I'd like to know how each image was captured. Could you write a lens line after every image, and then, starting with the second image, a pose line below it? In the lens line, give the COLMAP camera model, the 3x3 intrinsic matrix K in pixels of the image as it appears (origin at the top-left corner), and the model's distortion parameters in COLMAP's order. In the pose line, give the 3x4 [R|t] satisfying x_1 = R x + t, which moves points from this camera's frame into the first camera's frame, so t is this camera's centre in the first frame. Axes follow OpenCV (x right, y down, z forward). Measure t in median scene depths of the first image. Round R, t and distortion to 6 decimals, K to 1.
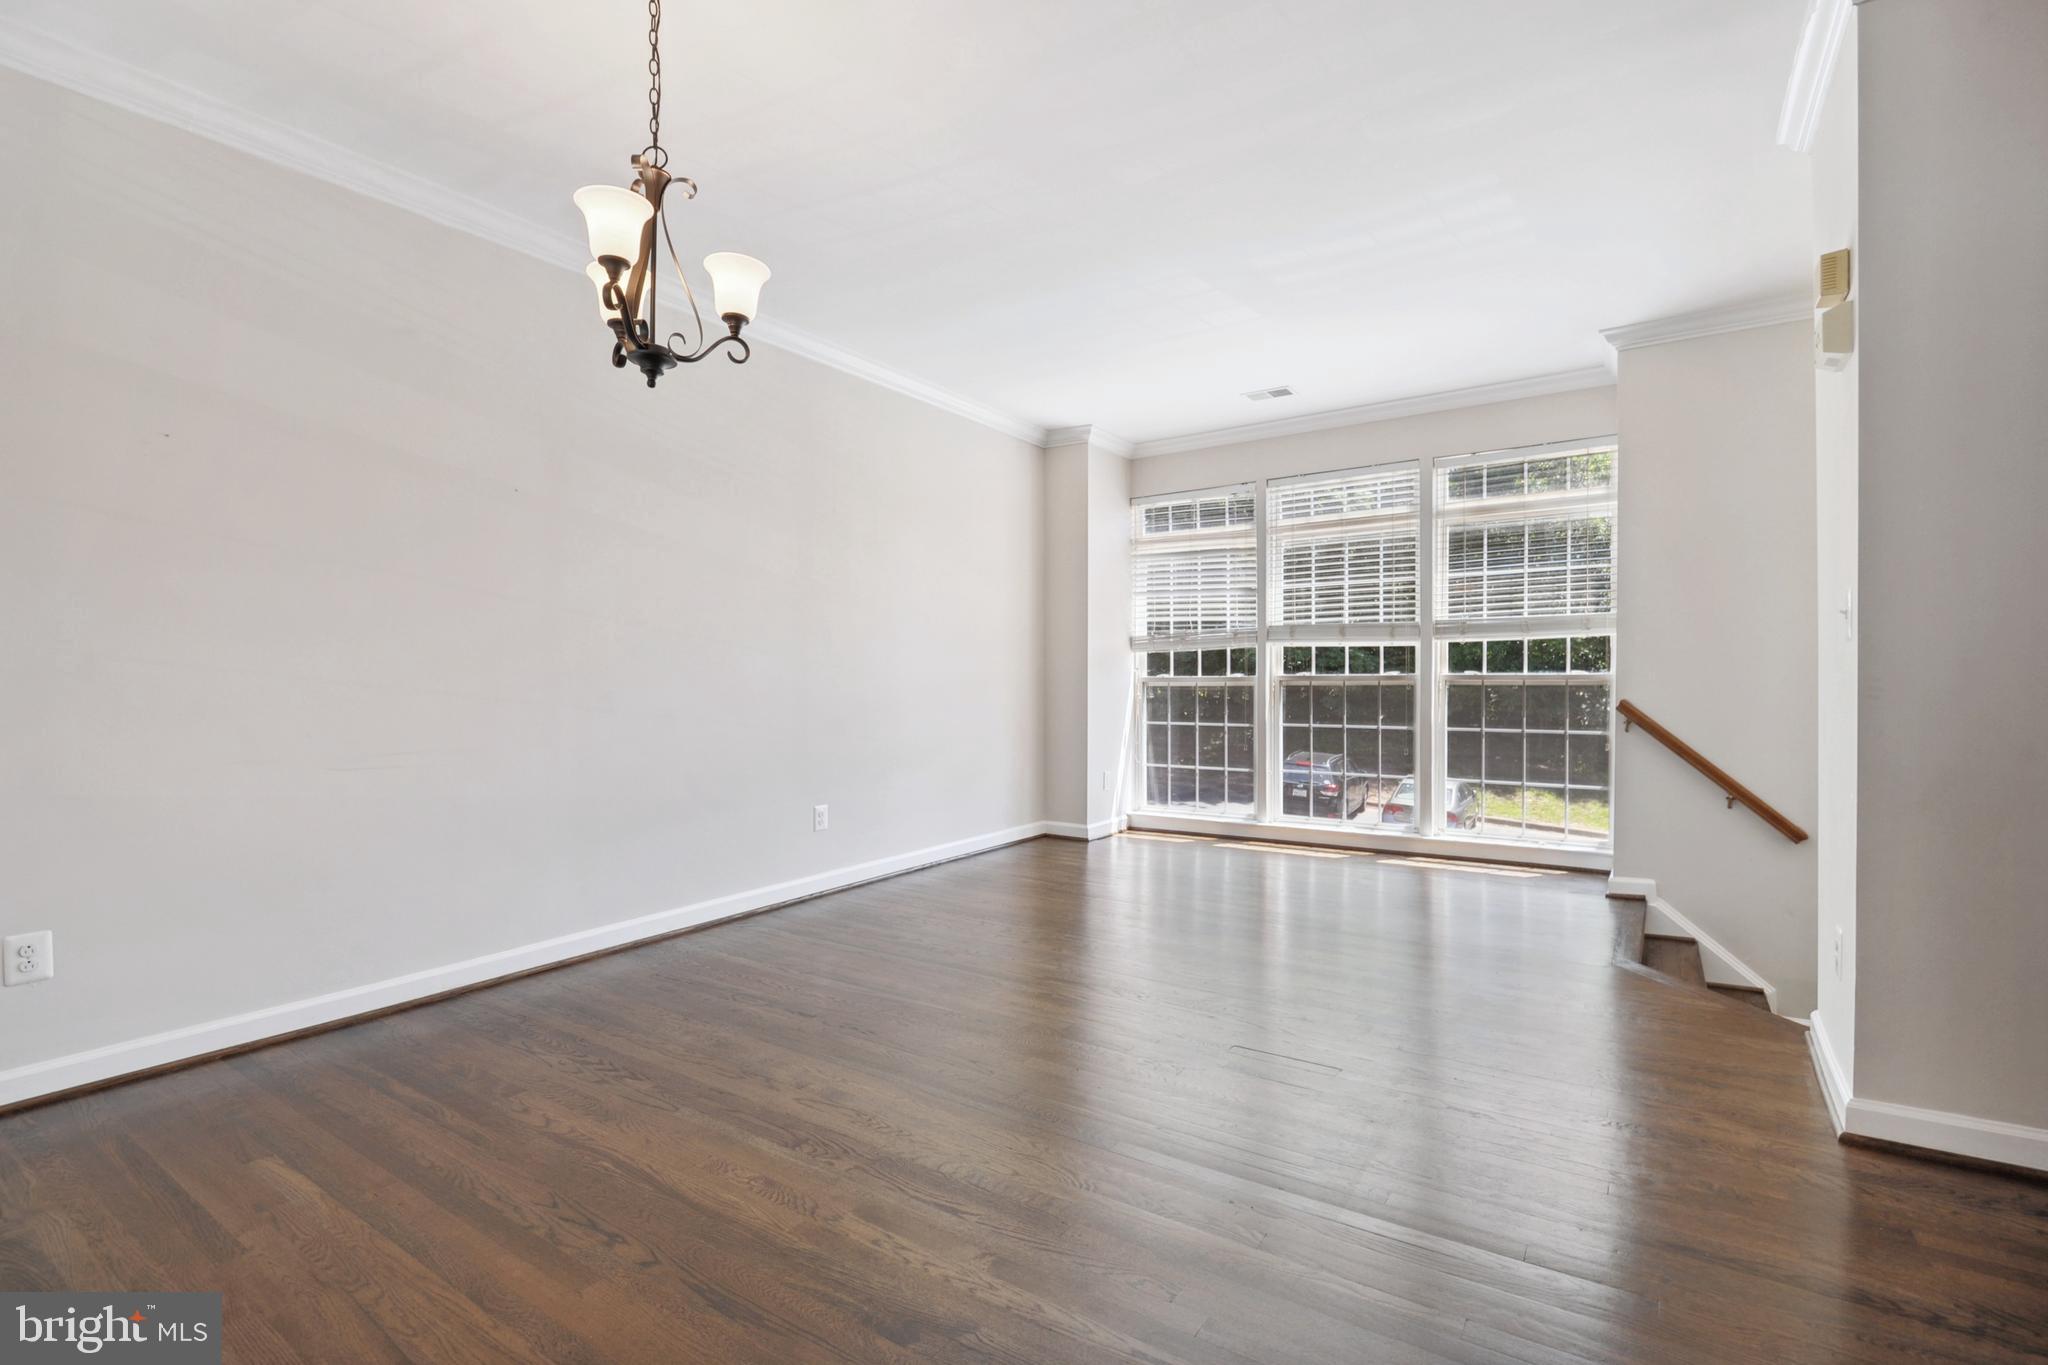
lens RADIAL K [[939.8, 0, 1021.9], [0, 939.8, 684.5], [0, 0, 1]] dist [0.002621, -0.003718]
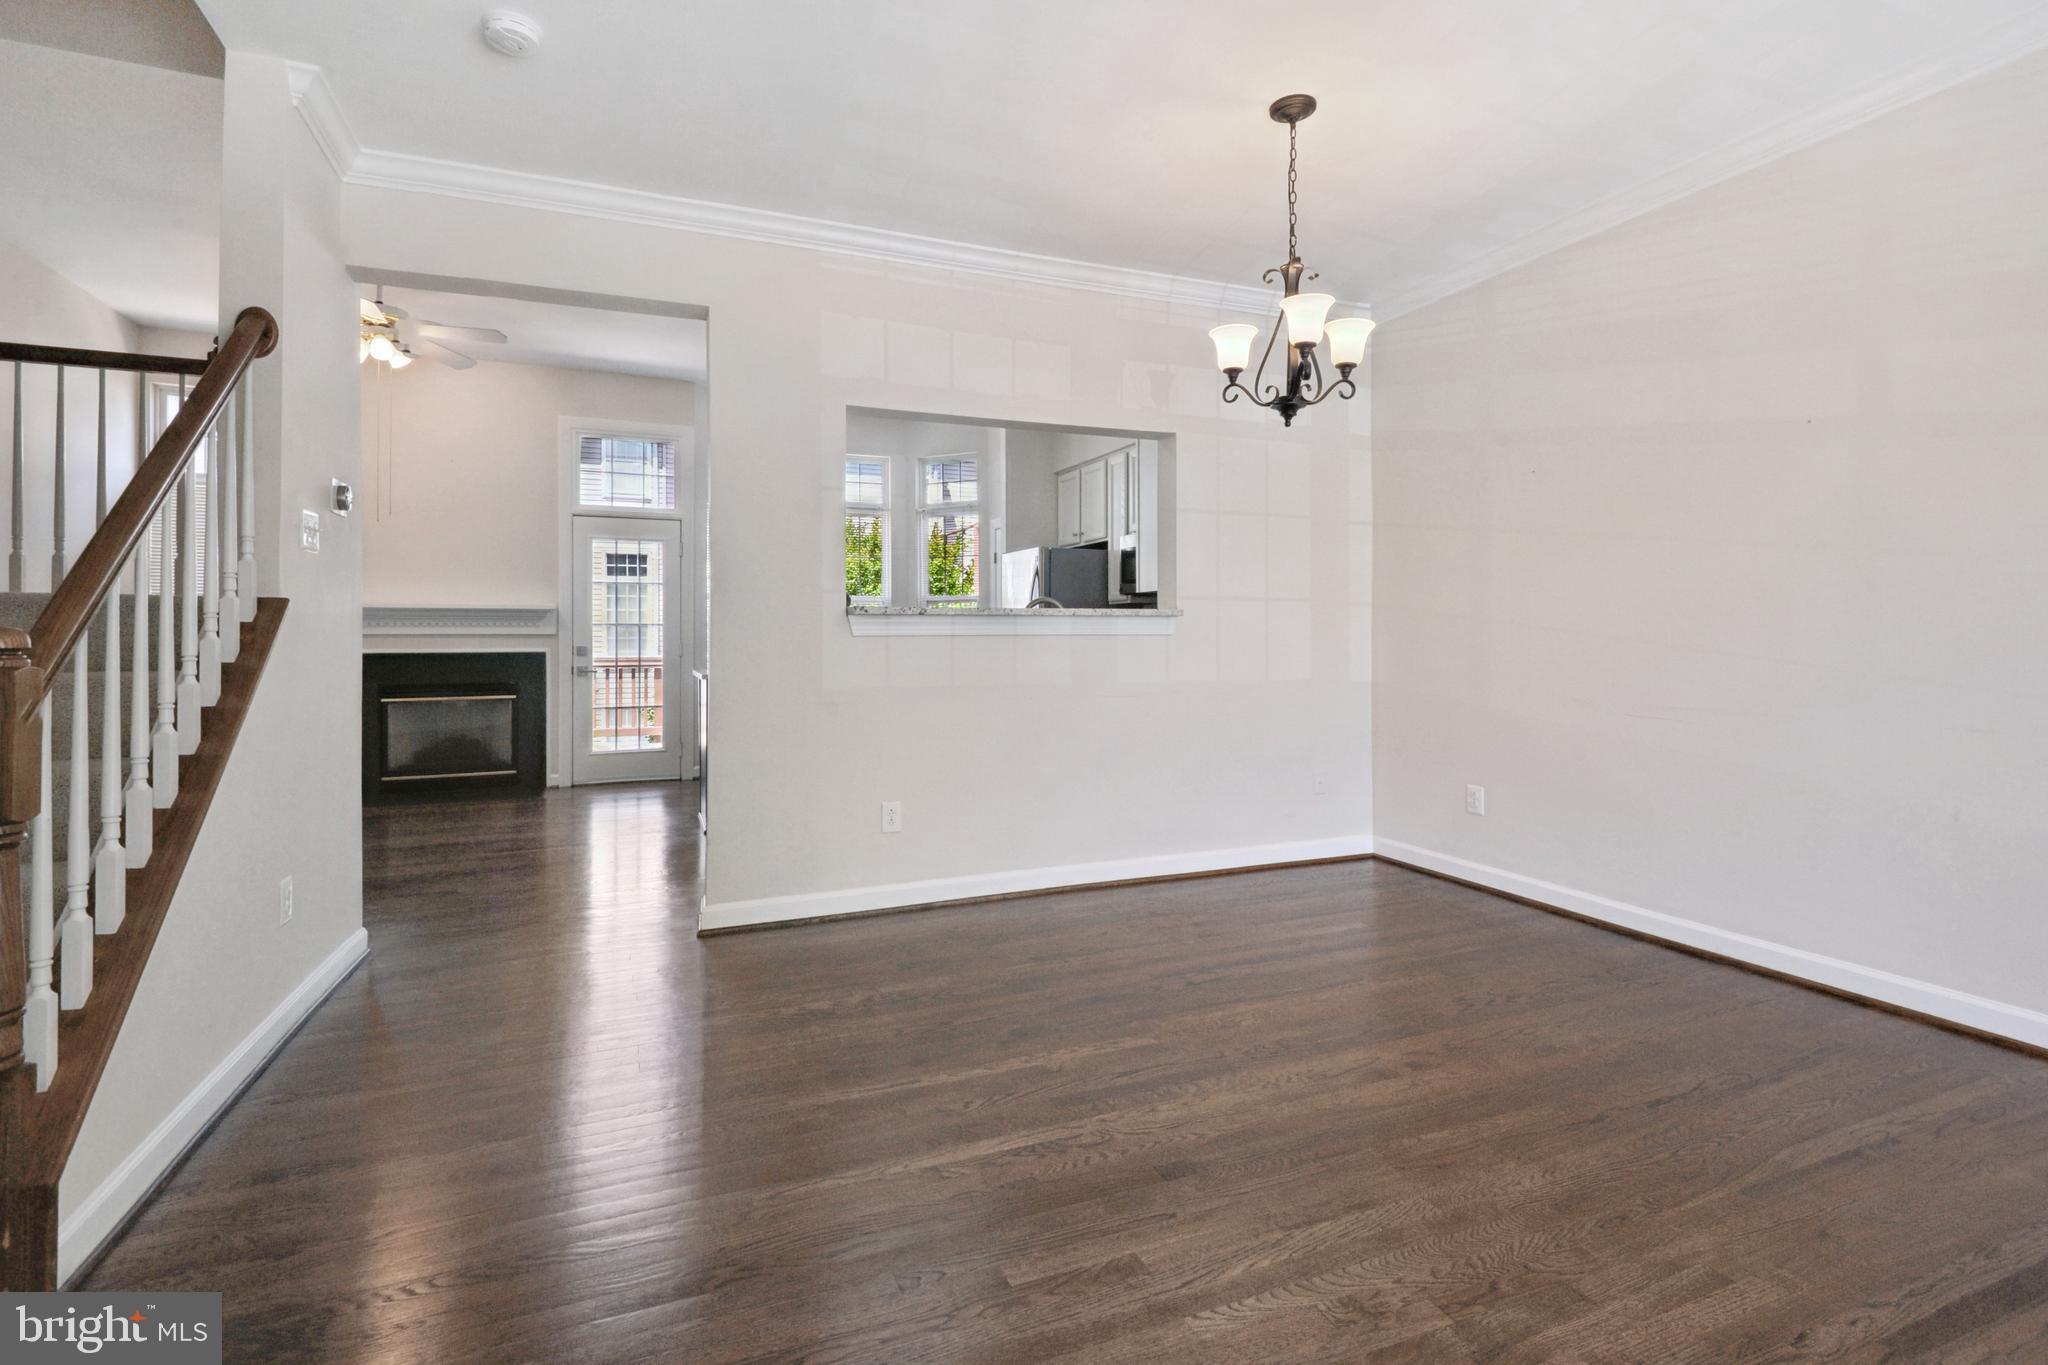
lens RADIAL K [[939.8, 0, 1035.9], [0, 939.8, 614.9], [0, 0, 1]] dist [0.002621, -0.003718]
pose [[-0.536795, -0.014145, -0.843594, 0.846663], [-0.007977, 0.999900, -0.011690, -0.022094], [0.843675, 0.000454, -0.536854, 1.272589]]
